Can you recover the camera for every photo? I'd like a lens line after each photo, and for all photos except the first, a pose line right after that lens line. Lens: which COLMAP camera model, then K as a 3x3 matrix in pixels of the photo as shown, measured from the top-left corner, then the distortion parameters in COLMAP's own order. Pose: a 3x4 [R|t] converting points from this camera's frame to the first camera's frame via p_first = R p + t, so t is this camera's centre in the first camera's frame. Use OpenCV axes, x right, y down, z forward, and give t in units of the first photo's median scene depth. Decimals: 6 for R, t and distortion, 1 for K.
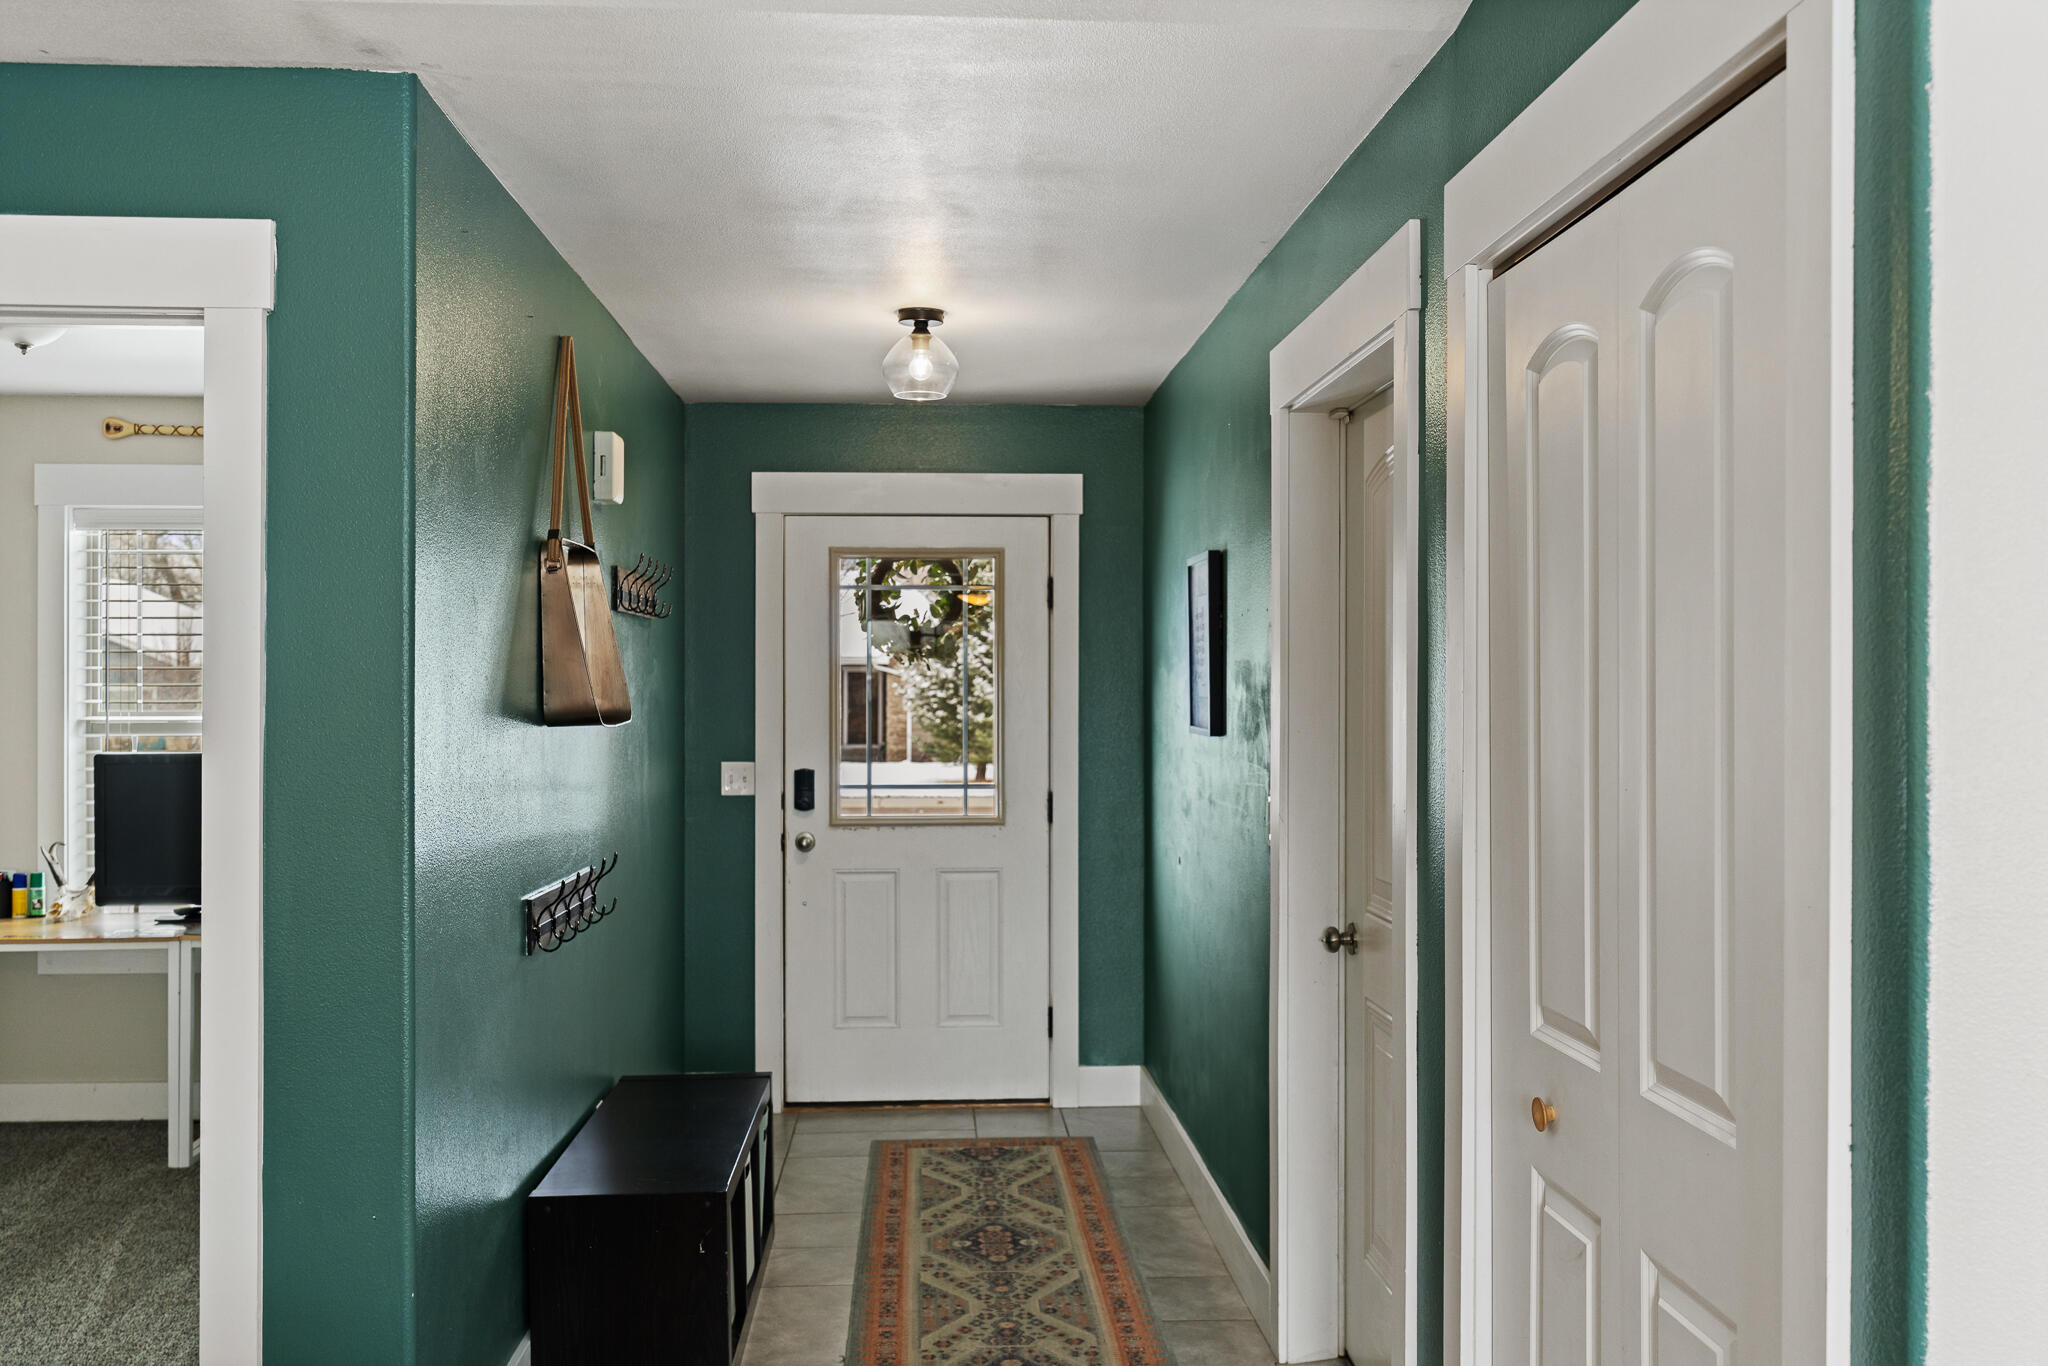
lens RADIAL K [[1802.0, 0, 1027.1], [0, 1802.0, 715.4], [0, 0, 1]] dist [0.015023, -0.003378]
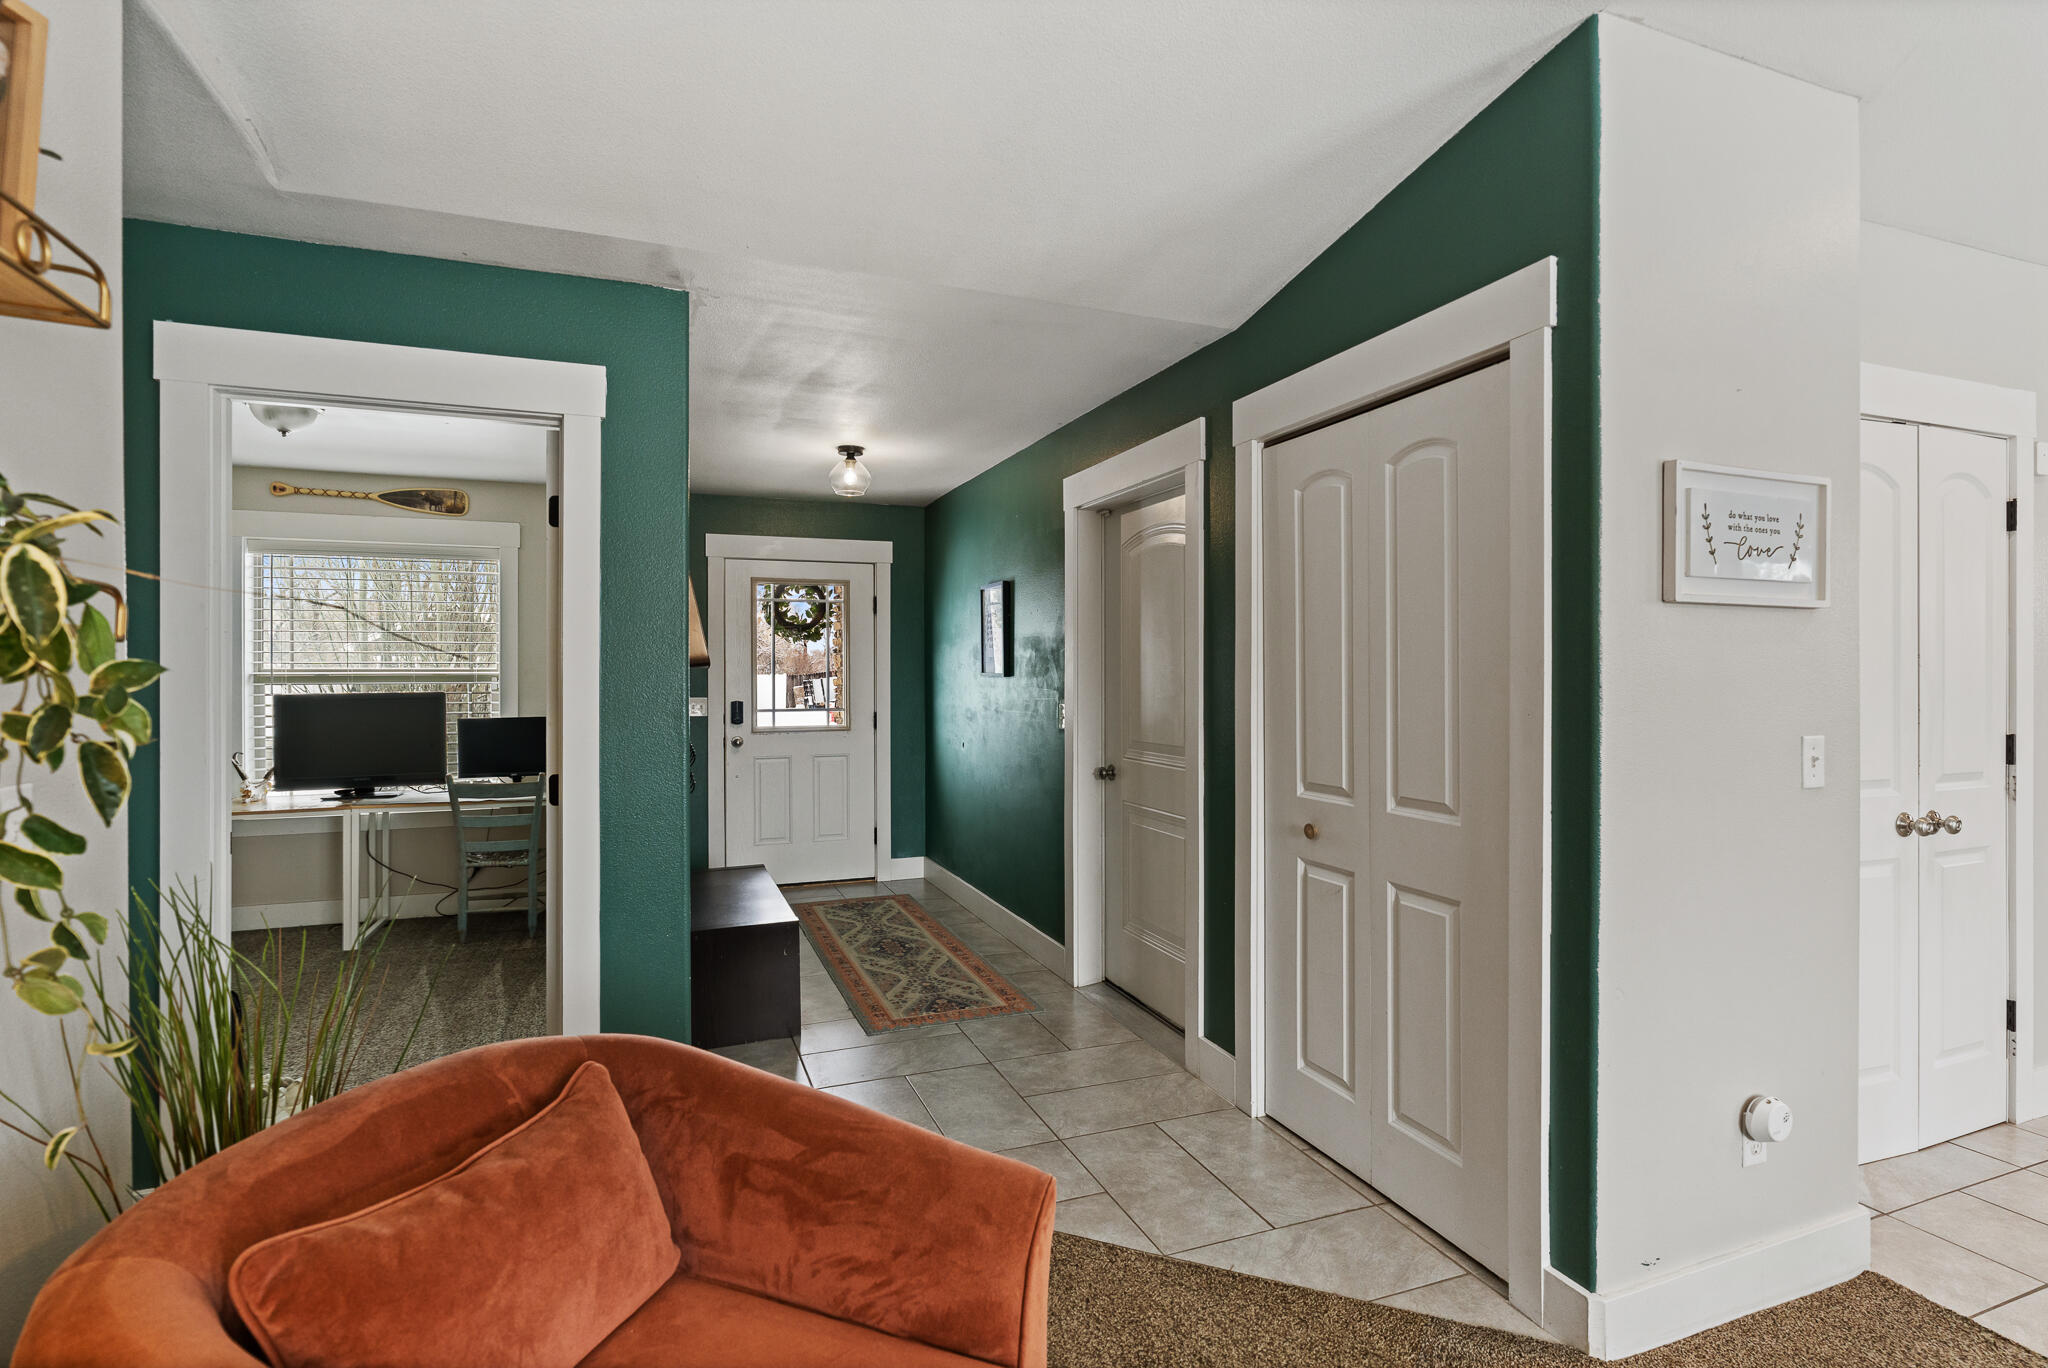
lens RADIAL K [[978.5, 0, 1024.0], [0, 978.5, 684.0], [0, 0, 1]] dist [-0.000977, -0.000007]
pose [[0.954077, -0.003655, 0.299540, -0.187366], [0.004211, 0.999990, -0.001211, 0.020187], [-0.299532, 0.002417, 0.954083, -0.011401]]
